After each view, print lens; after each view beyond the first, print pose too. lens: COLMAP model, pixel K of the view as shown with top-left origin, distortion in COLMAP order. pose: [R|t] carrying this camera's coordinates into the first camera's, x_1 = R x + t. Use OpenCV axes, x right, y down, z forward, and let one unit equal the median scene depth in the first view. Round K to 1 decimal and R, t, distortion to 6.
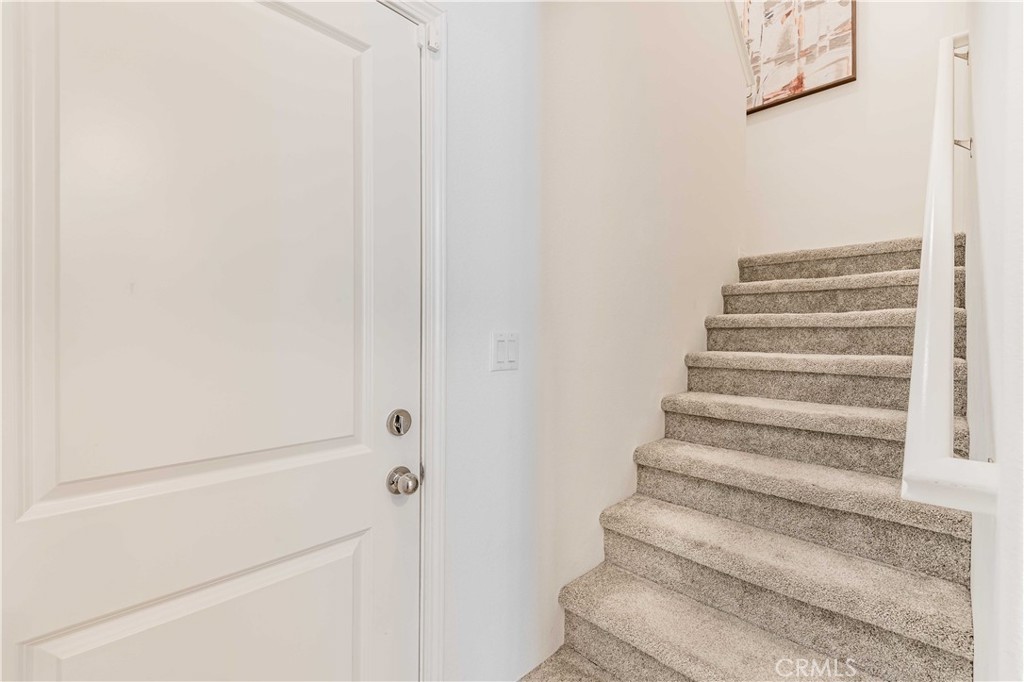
lens RADIAL K [[447.2, 0, 512.0], [0, 447.2, 341.0], [0, 0, 1]] dist [-0.002994, -0.000731]
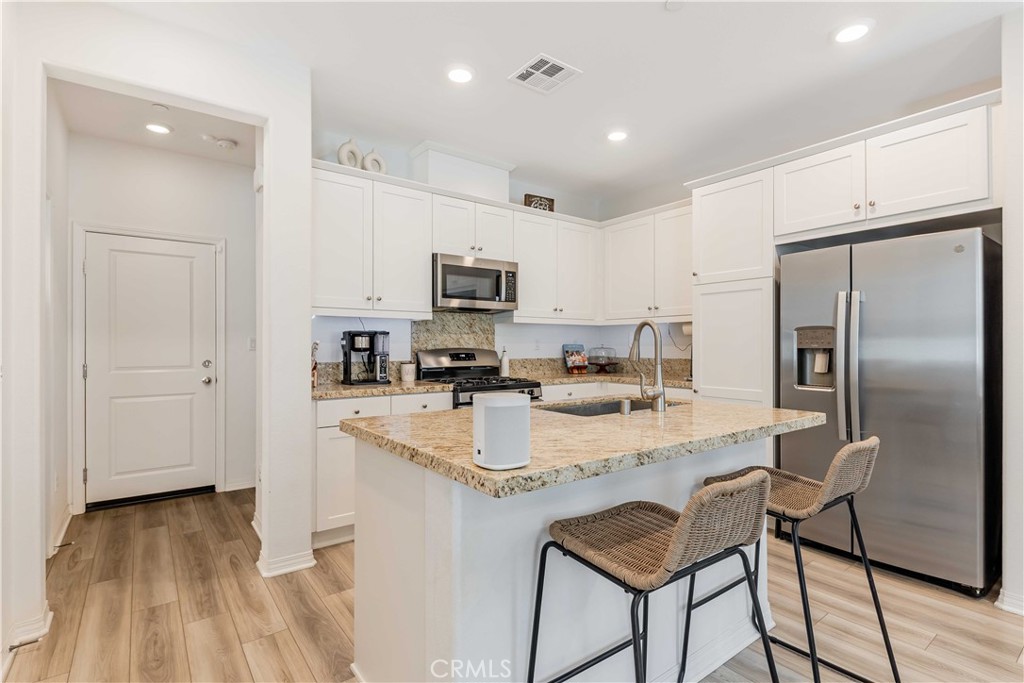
lens RADIAL K [[498.7, 0, 517.2], [0, 498.7, 345.3], [0, 0, 1]] dist [0.004458, -0.000002]
pose [[0.990948, 0.001219, -0.134242, 2.568366], [-0.001521, 0.999997, -0.002150, 0.044970], [0.134239, 0.002335, 0.990946, -2.422386]]
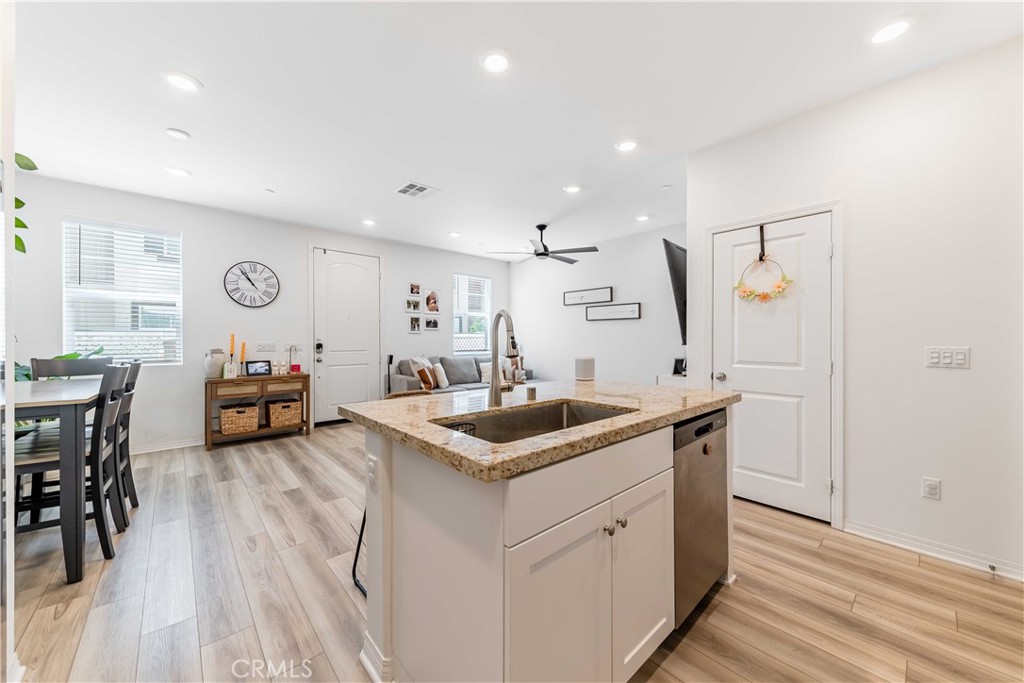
lens RADIAL K [[380.4, 0, 522.3], [0, 380.4, 341.5], [0, 0, 1]] dist [-0.000128, -0.000418]
pose [[-0.999090, 0.000609, 0.042651, 2.685717], [0.000900, 0.999976, 0.006801, 0.049857], [-0.042646, 0.006833, -0.999067, 1.098324]]
